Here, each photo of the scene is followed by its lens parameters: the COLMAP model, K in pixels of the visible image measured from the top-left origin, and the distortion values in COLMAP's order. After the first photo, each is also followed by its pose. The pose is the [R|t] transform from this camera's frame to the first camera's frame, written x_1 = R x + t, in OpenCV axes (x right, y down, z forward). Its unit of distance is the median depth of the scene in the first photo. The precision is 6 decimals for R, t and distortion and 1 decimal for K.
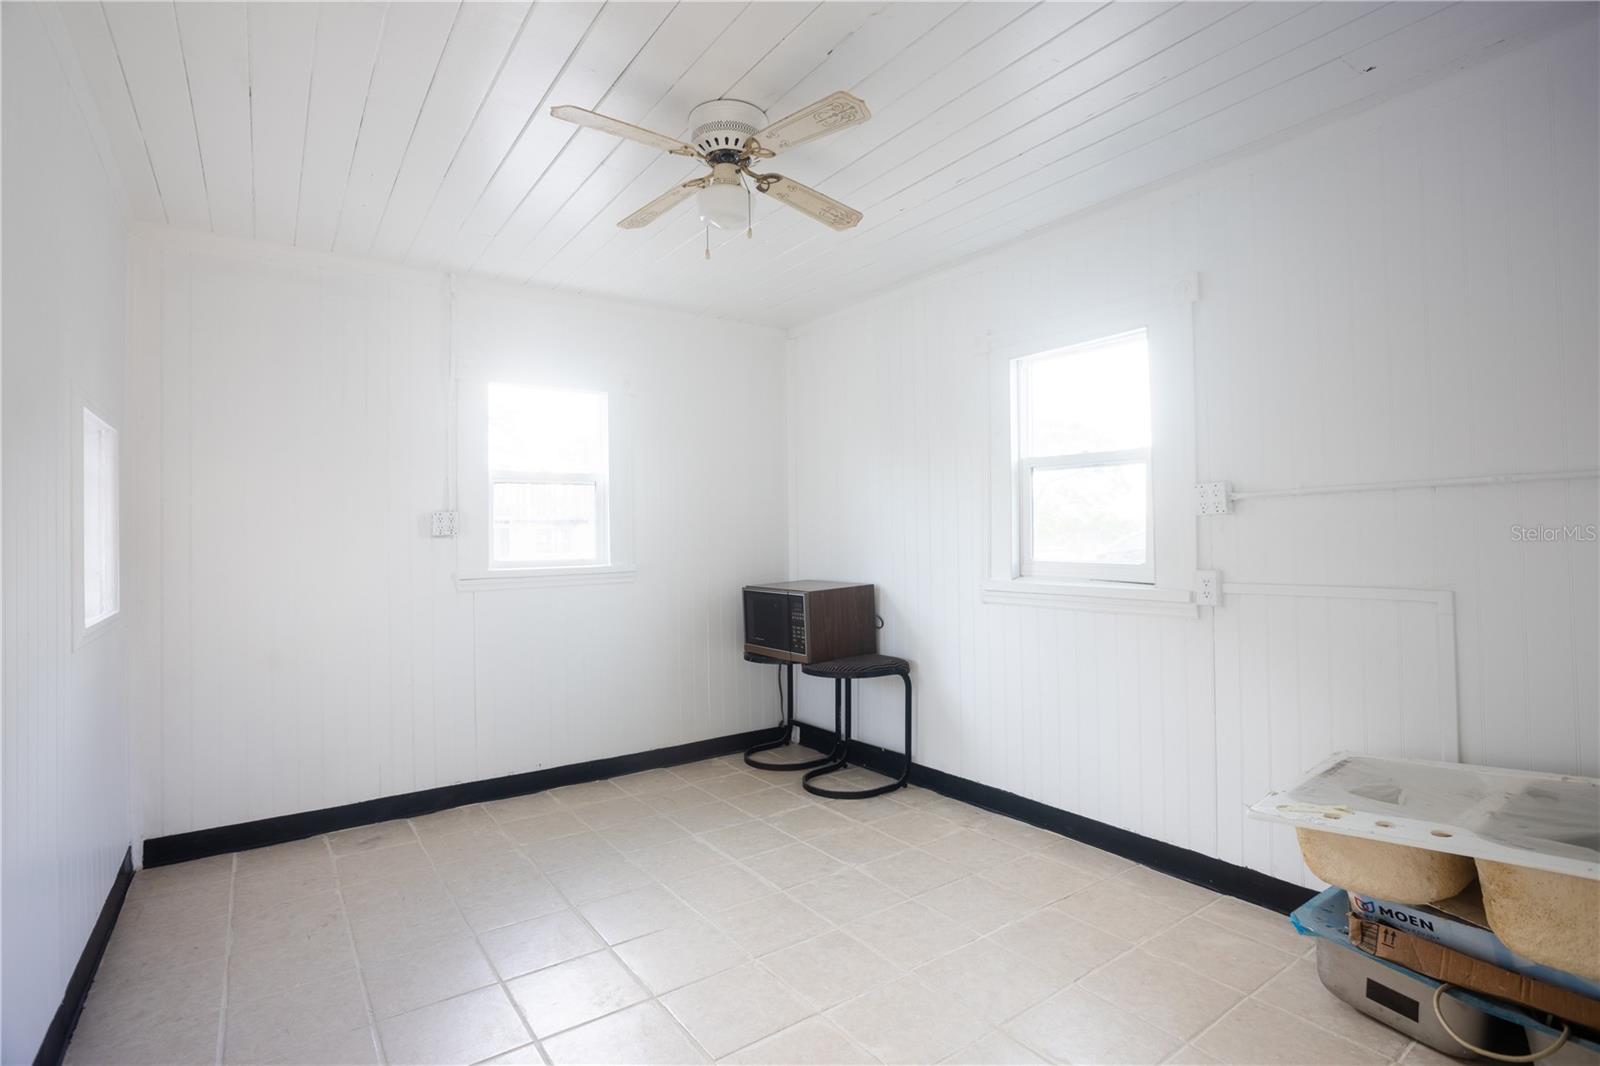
lens RADIAL K [[769.9, 0, 799.4], [0, 769.9, 534.9], [0, 0, 1]] dist [-0.053649, 0.021454]
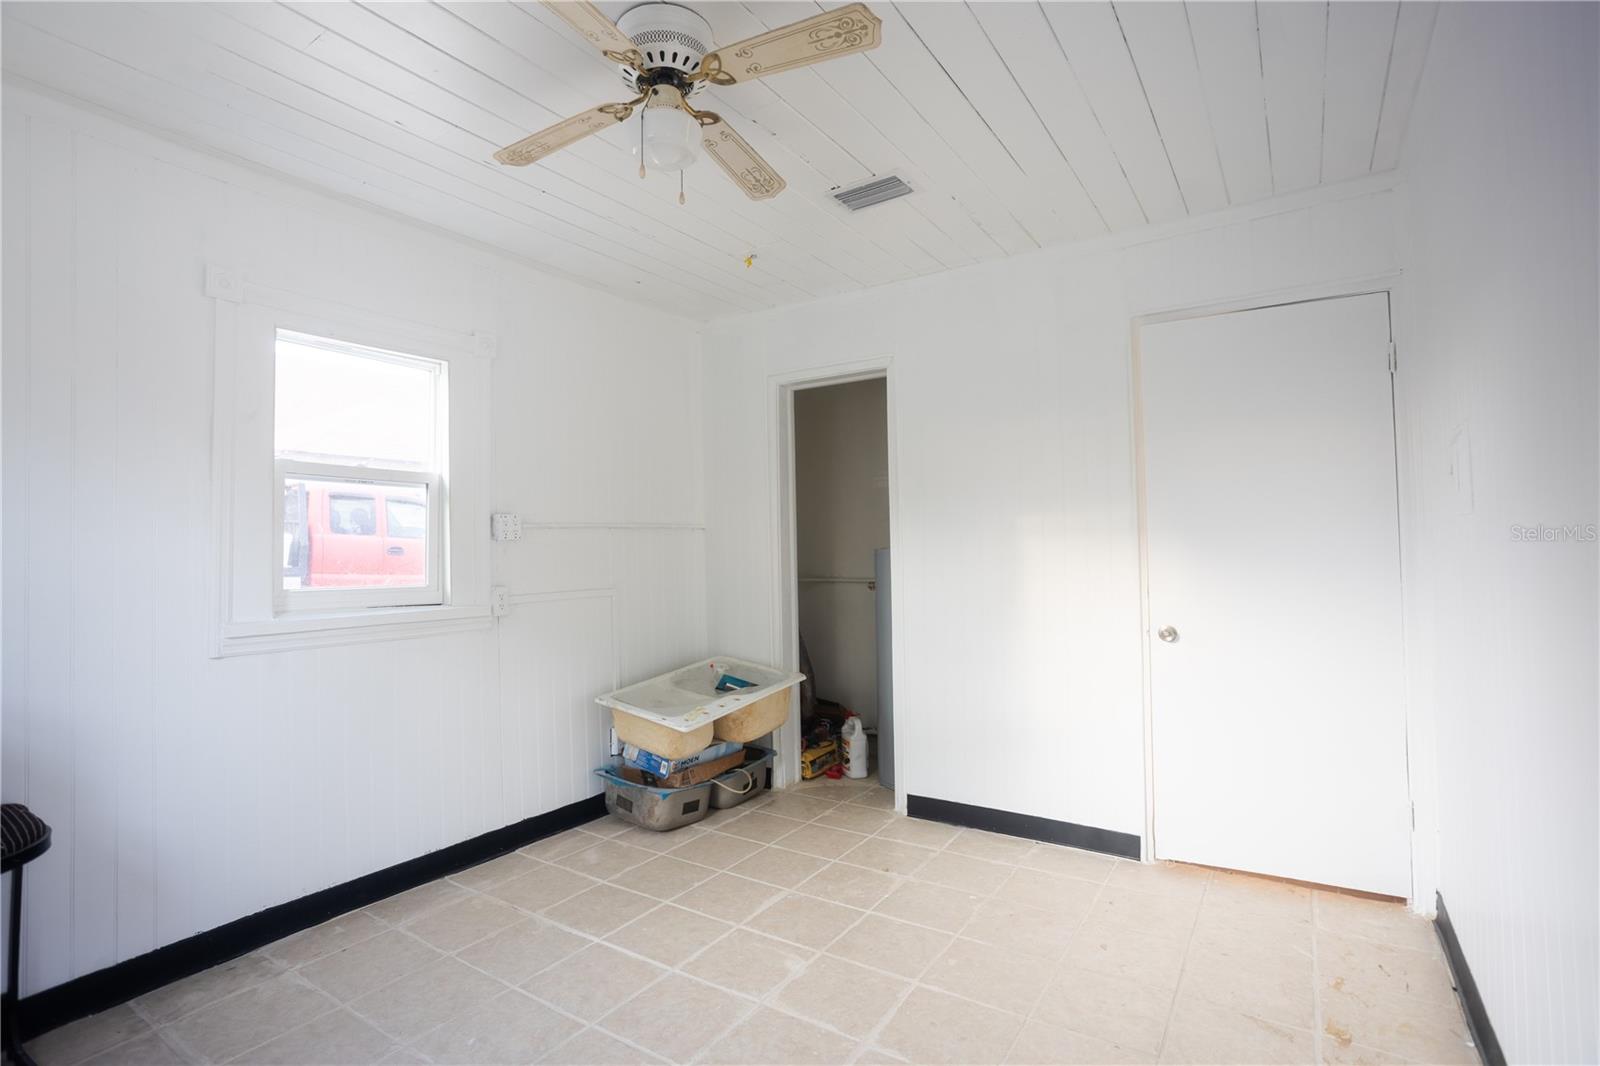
lens RADIAL K [[769.9, 0, 796.4], [0, 769.9, 526.4], [0, 0, 1]] dist [-0.053649, 0.021454]
pose [[-0.362834, 0.039216, 0.931028, -0.566377], [0.009057, 0.999215, -0.038558, 0.002025], [-0.931810, -0.005558, -0.362905, 0.752855]]
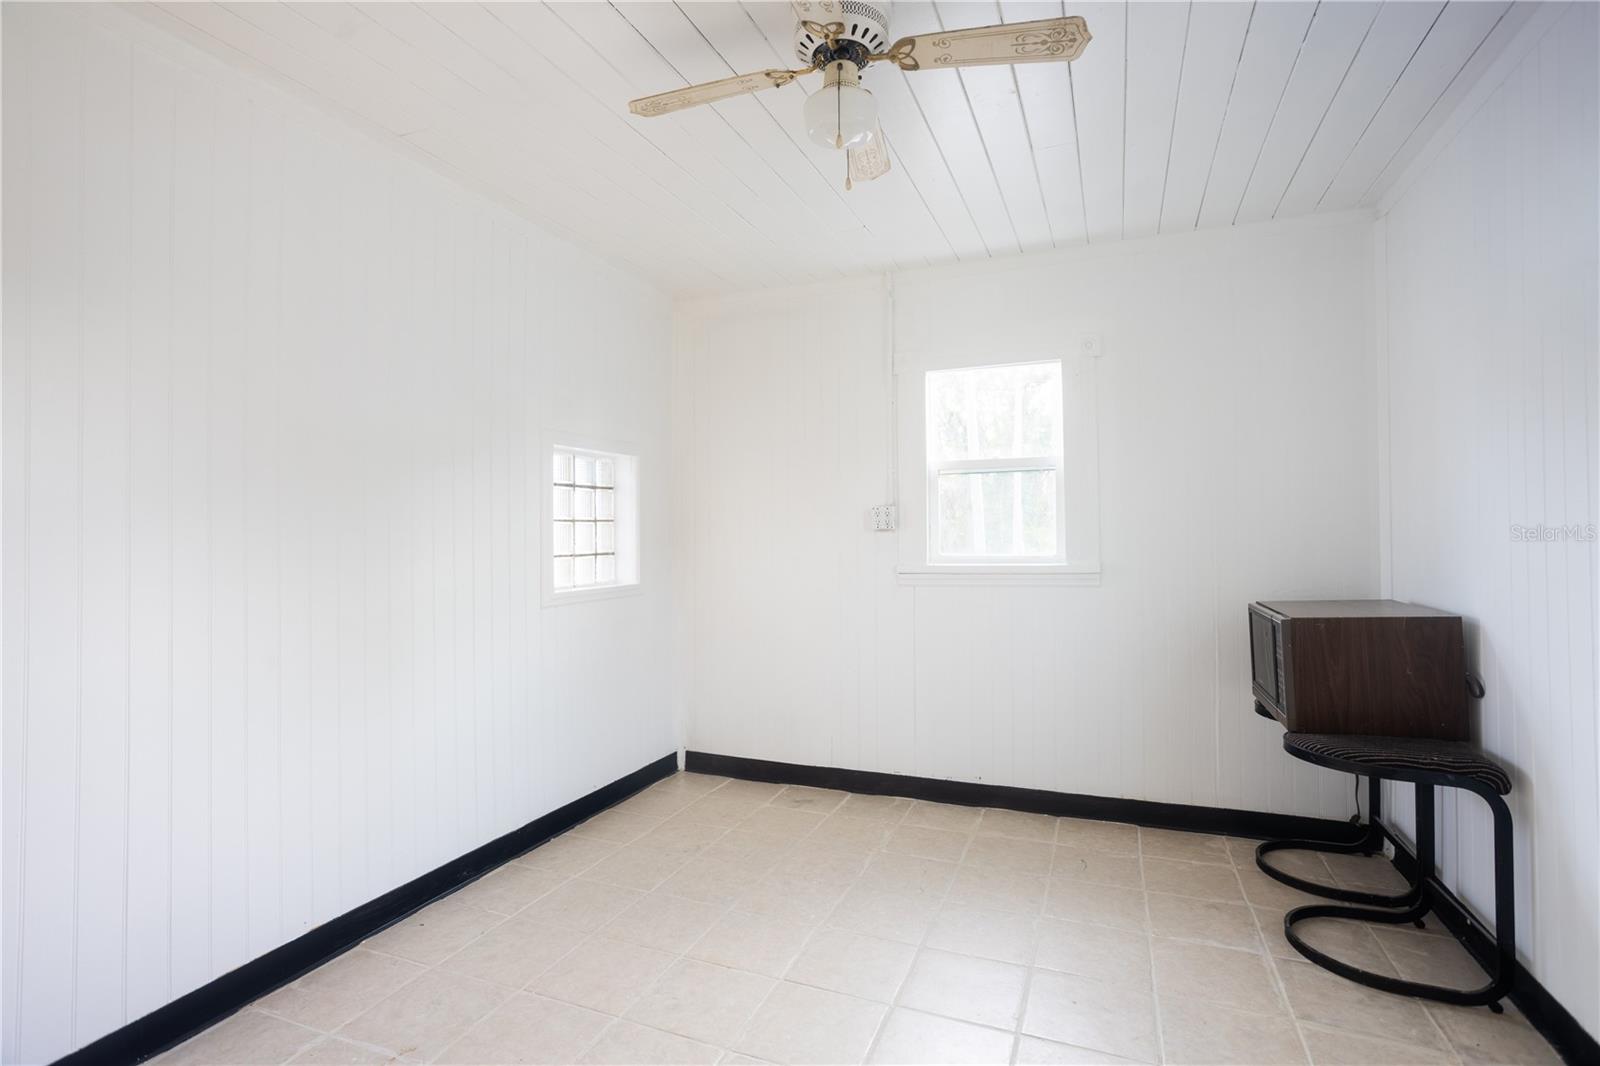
lens RADIAL K [[768.7, 0, 791.3], [0, 768.7, 528.1], [0, 0, 1]] dist [-0.042588, 0.020780]
pose [[0.525434, 0.000223, -0.850834, 0.352602], [0.004394, 0.999986, 0.002975, -0.004625], [0.850823, -0.005301, 0.525425, 0.347470]]
